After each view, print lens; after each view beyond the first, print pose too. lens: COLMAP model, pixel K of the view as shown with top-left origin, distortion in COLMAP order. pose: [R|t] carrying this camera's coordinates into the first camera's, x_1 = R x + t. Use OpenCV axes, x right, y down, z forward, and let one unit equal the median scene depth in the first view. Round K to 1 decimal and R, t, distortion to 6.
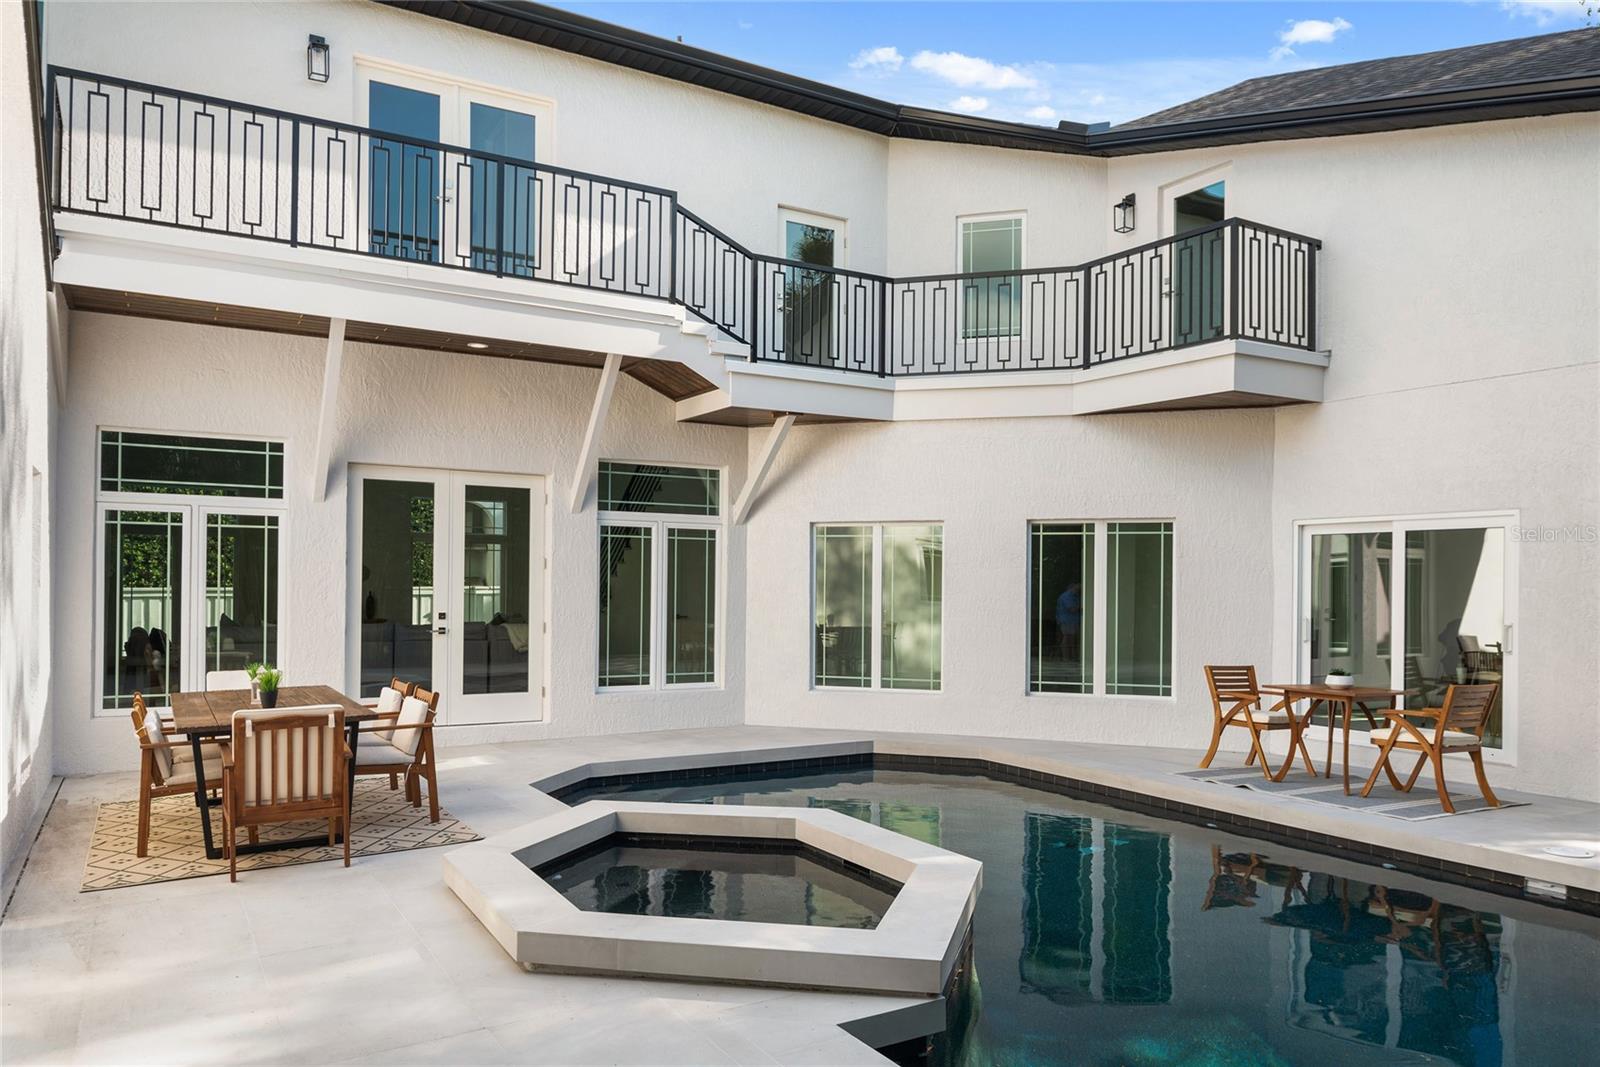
lens RADIAL K [[1104.4, 0, 788.8], [0, 1104.4, 572.9], [0, 0, 1]] dist [-0.004145, 0.004063]
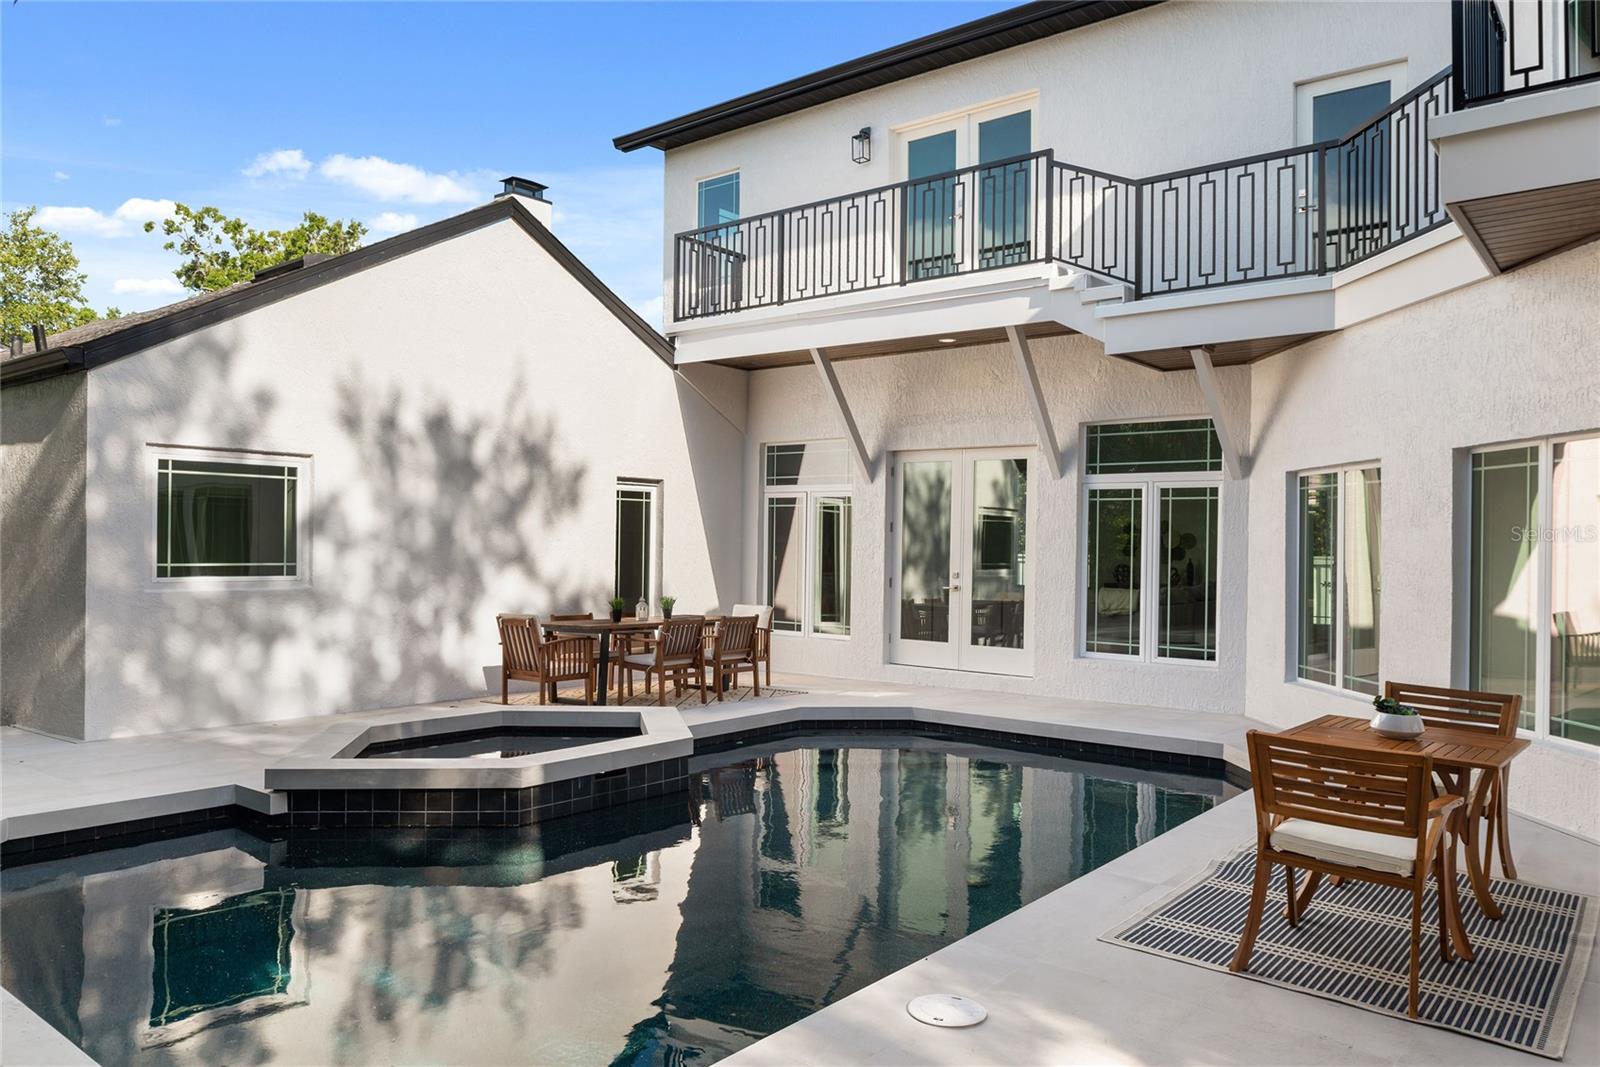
lens RADIAL K [[1104.4, 0, 792.9], [0, 1104.4, 539.5], [0, 0, 1]] dist [-0.004145, 0.004063]
pose [[0.358068, -0.006821, -0.933671, 0.707834], [0.000979, 0.999976, -0.006930, 0.009290], [0.933695, 0.001567, 0.358066, 0.420413]]
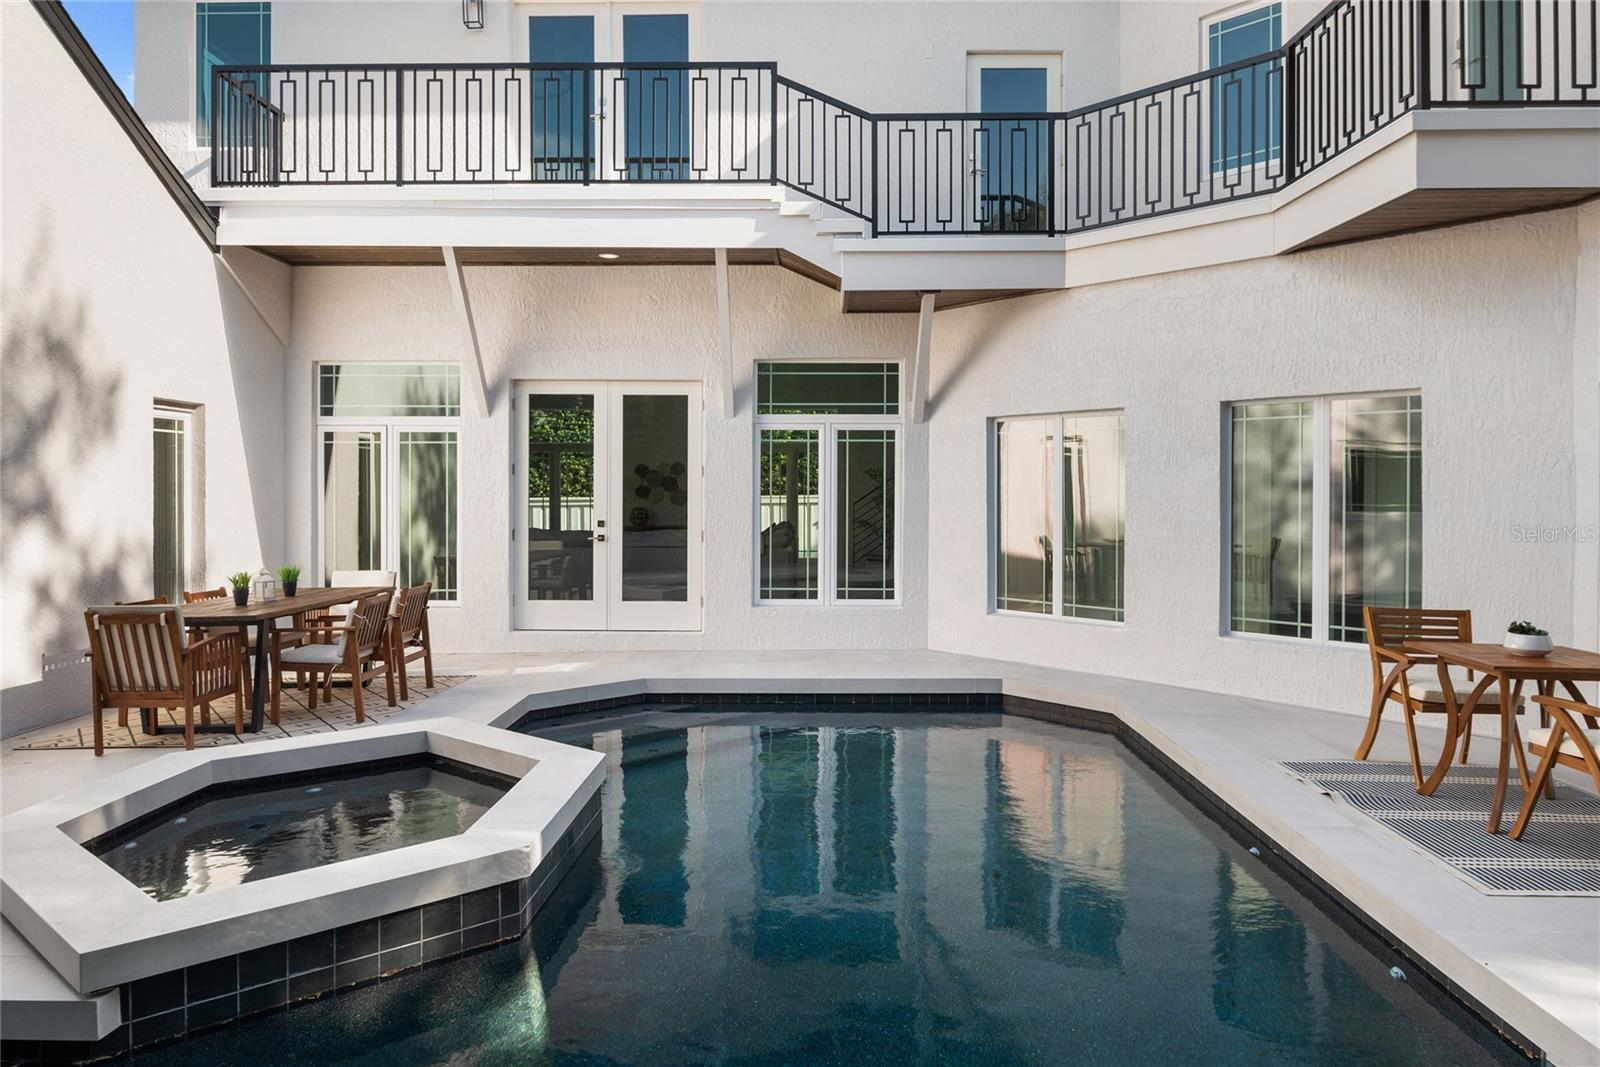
lens RADIAL K [[1104.4, 0, 798.4], [0, 1104.4, 492.5], [0, 0, 1]] dist [-0.004145, 0.004063]
pose [[0.855459, -0.006794, -0.517827, 0.372720], [0.012522, 0.999893, 0.007568, 0.004477], [0.517720, -0.012958, 0.855452, 0.215747]]
